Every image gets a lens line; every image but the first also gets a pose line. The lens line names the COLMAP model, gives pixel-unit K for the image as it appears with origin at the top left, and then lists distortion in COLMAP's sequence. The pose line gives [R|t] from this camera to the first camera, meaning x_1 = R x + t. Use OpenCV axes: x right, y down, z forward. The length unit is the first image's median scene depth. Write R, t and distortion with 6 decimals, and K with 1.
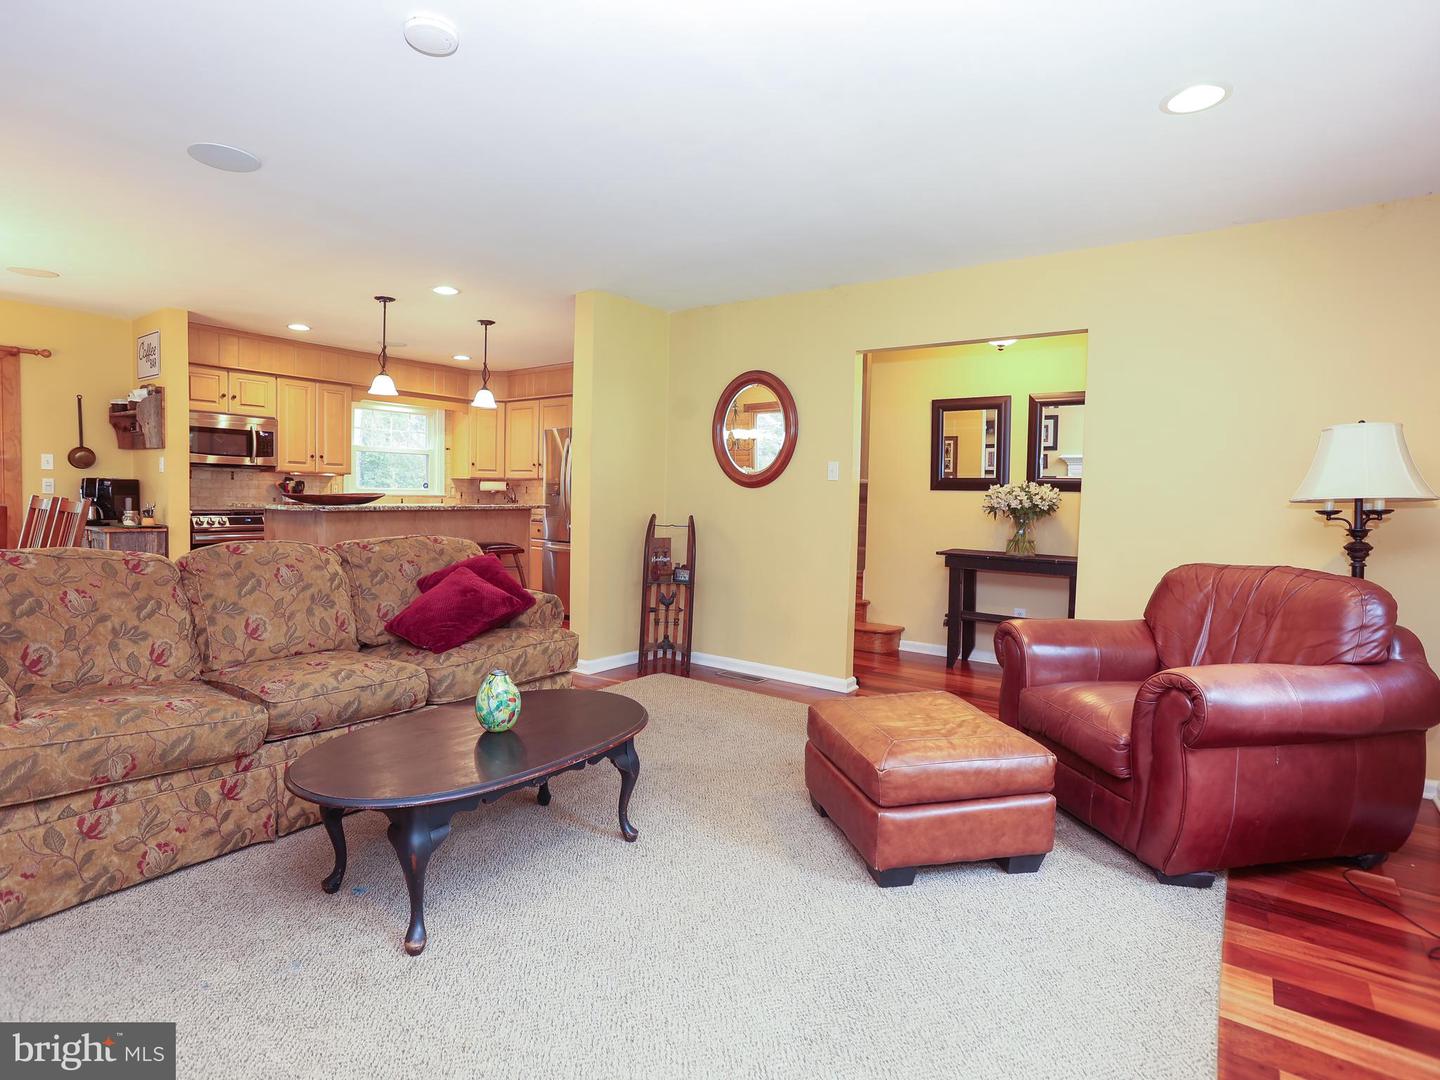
lens RADIAL K [[741.7, 0, 702.0], [0, 741.7, 529.7], [0, 0, 1]] dist [-0.055993, 0.024241]
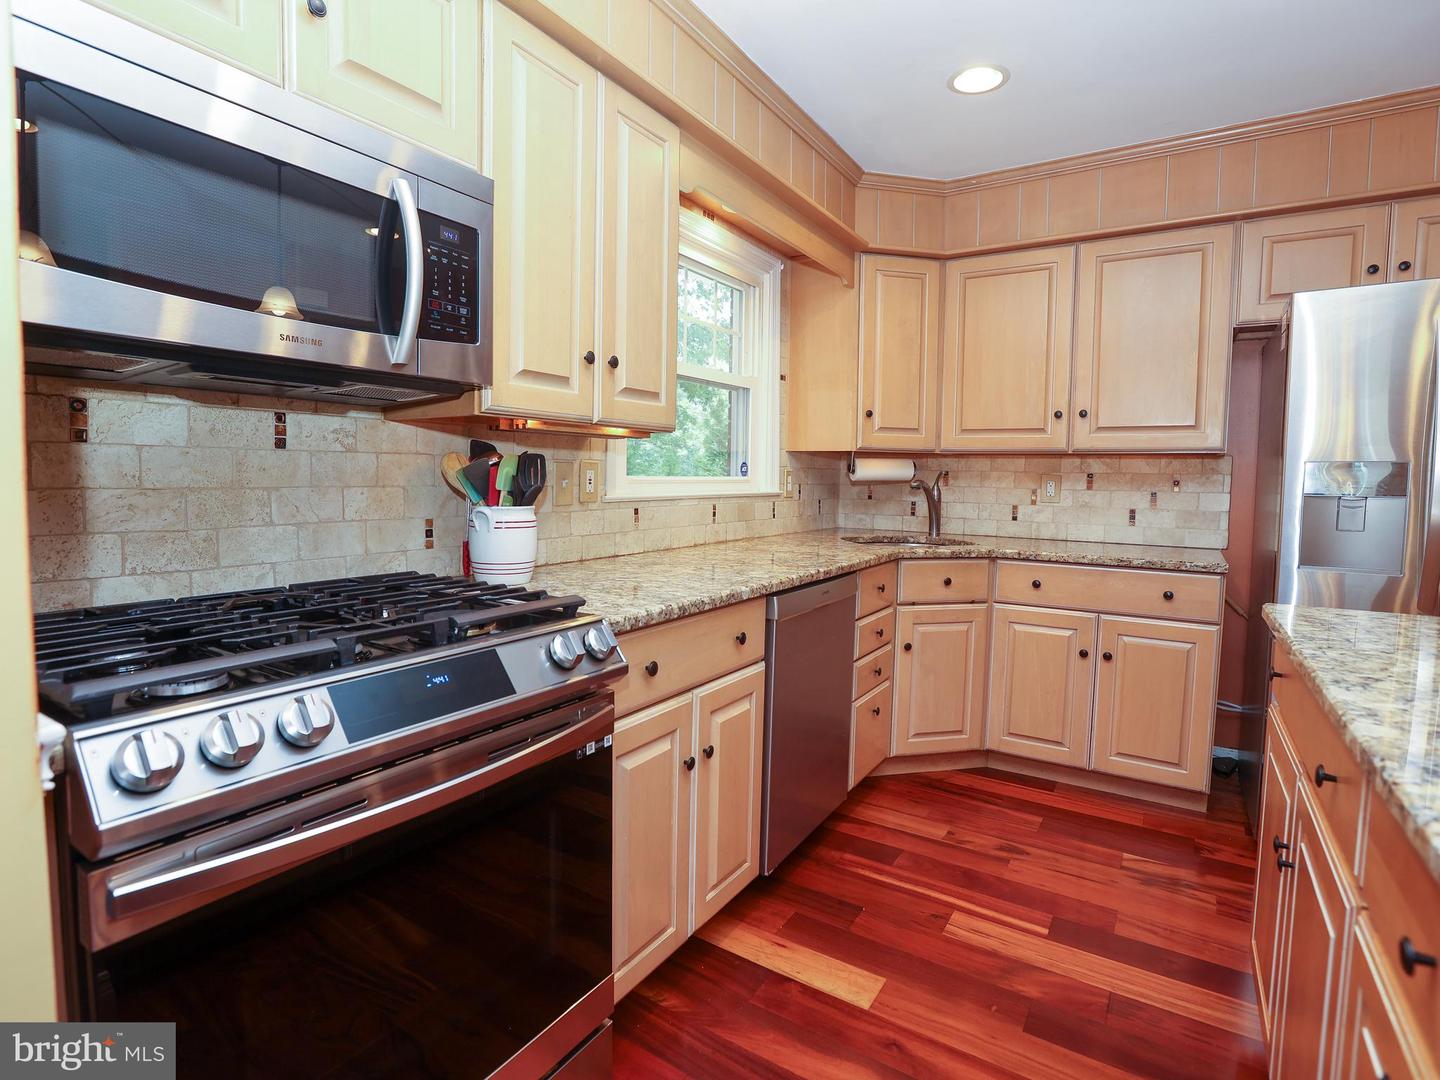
lens RADIAL K [[741.1, 0, 706.6], [0, 741.1, 521.6], [0, 0, 1]] dist [-0.056975, 0.029163]
pose [[0.997893, -0.011435, 0.063867, -1.027149], [0.010393, 0.999808, 0.016621, -0.094143], [-0.064045, -0.015922, 0.997820, 1.485534]]
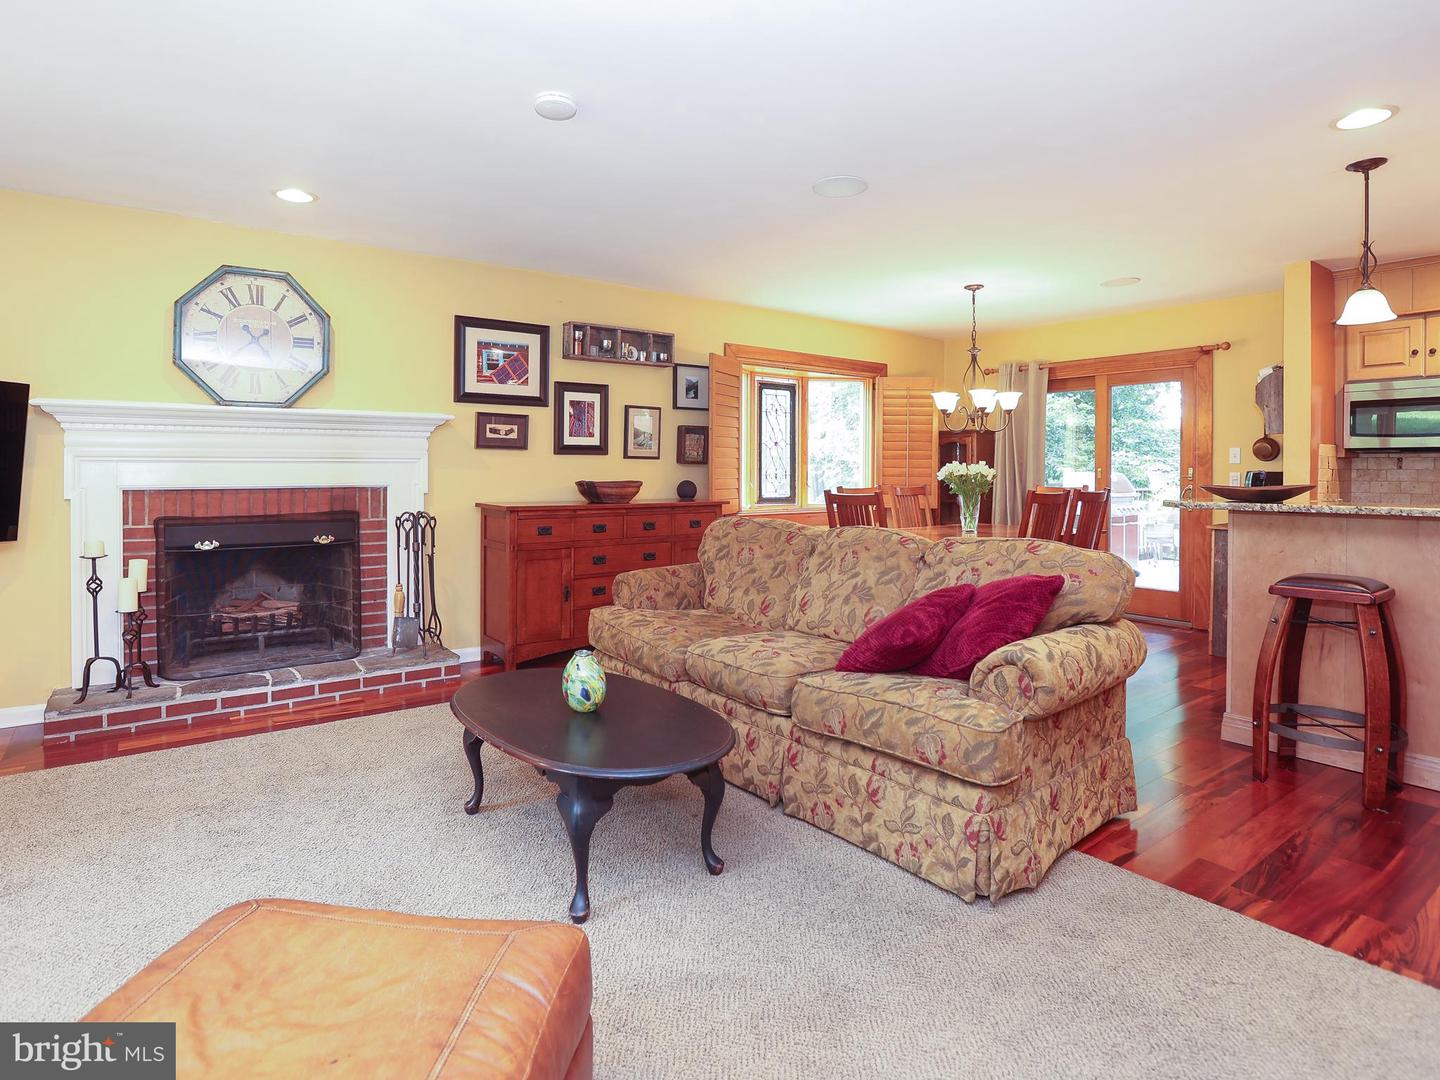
lens RADIAL K [[799.3, 0, 712.9], [0, 799.3, 466.8], [0, 0, 1]] dist [-0.062796, 0.038264]
pose [[-0.278032, -0.026317, -0.960211, 0.511348], [-0.056471, 0.998343, -0.011011, -0.042406], [0.958910, 0.051163, -0.279058, 1.011601]]
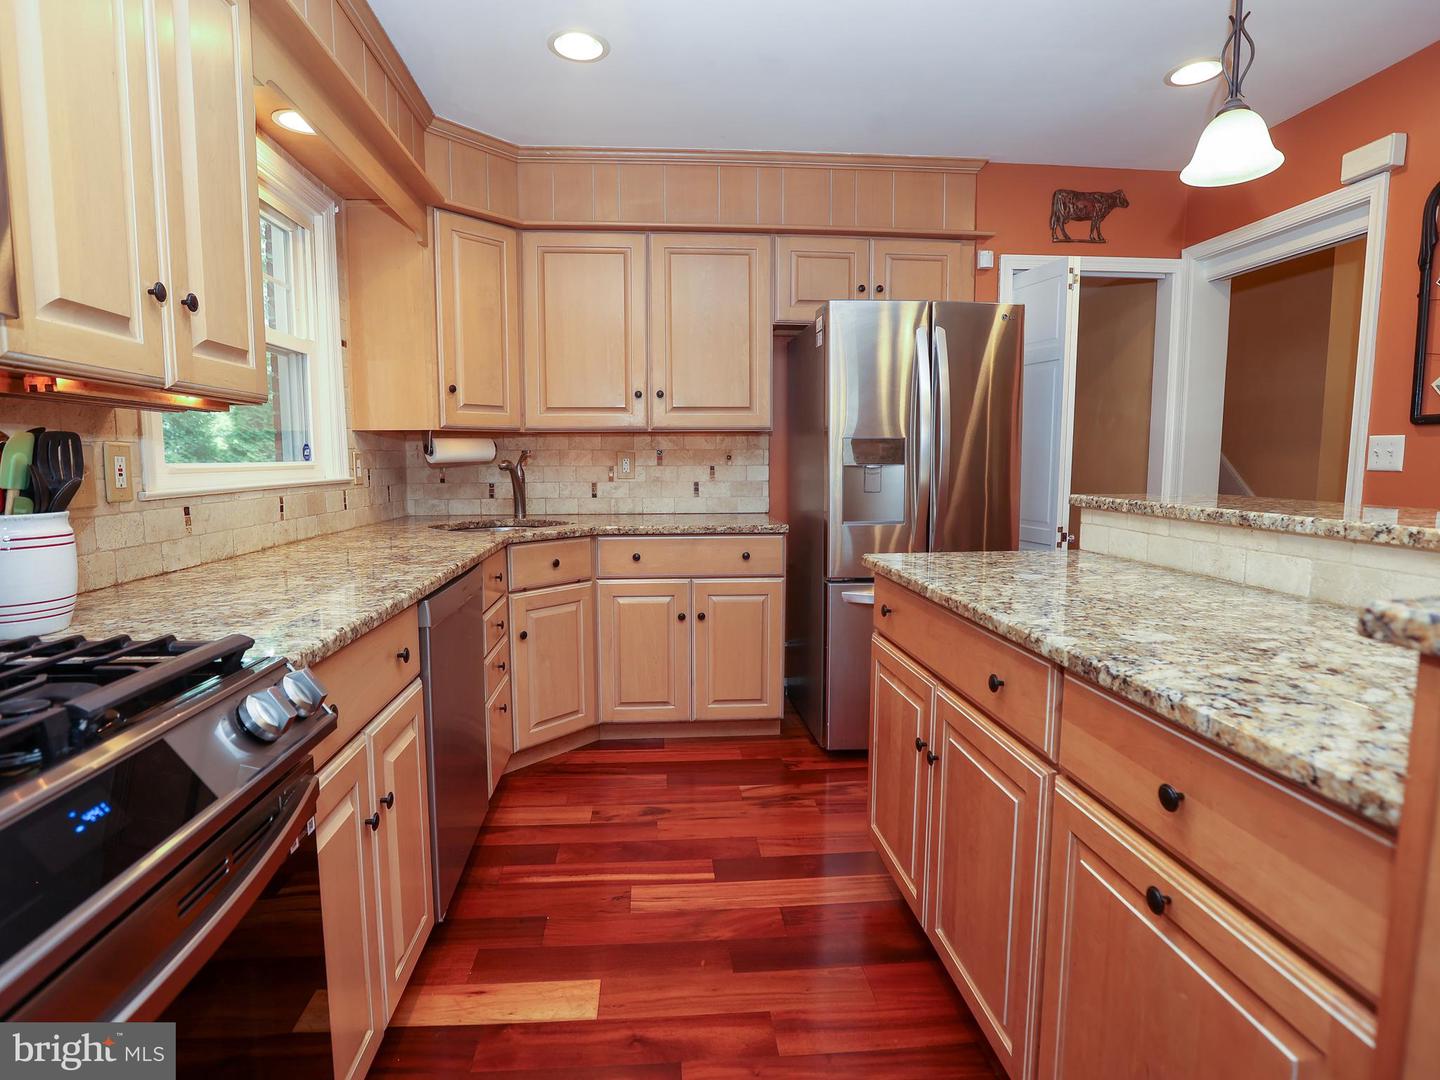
lens RADIAL K [[750.9, 0, 701.3], [0, 750.9, 532.1], [0, 0, 1]] dist [-0.063719, 0.035378]
pose [[0.755799, -0.088979, 0.648730, -1.117441], [0.052044, 0.995753, 0.075943, -0.098609], [-0.652732, -0.023635, 0.757220, 1.567344]]
